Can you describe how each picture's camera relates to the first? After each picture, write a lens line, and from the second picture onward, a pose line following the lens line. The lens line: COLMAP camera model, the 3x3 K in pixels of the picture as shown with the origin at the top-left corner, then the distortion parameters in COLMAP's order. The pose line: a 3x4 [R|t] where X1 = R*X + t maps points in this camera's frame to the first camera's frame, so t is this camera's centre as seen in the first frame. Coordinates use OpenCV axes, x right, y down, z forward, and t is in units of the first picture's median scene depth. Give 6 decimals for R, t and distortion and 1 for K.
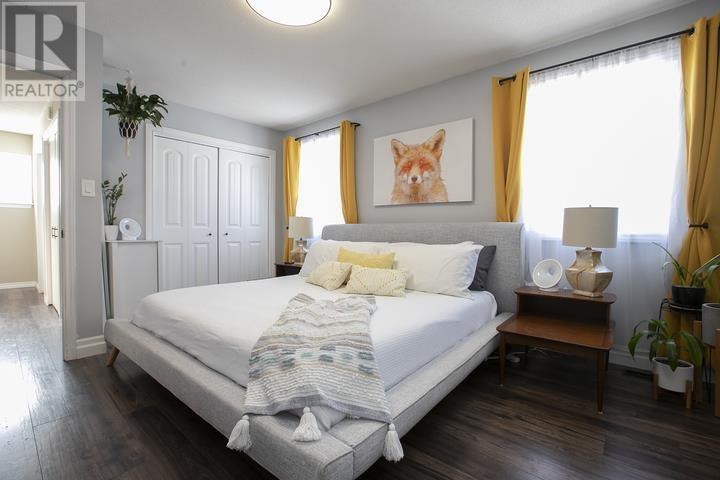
lens RADIAL K [[326.6, 0, 360.0], [0, 326.6, 240.0], [0, 0, 1]] dist [-0.048042, 0.016270]
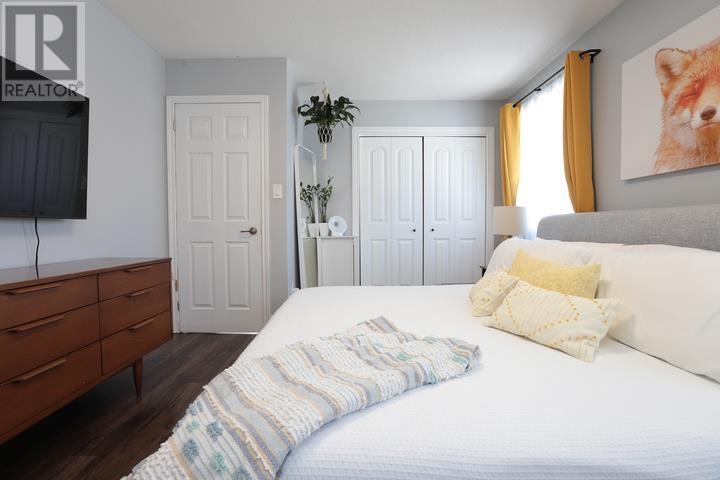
lens RADIAL K [[326.6, 0, 360.0], [0, 326.6, 240.0], [0, 0, 1]] dist [-0.048042, 0.016270]
pose [[0.665093, 0.016558, -0.746577, 0.167657], [-0.007506, 0.999852, 0.015488, -0.003139], [0.746723, -0.004698, 0.665118, 0.287596]]
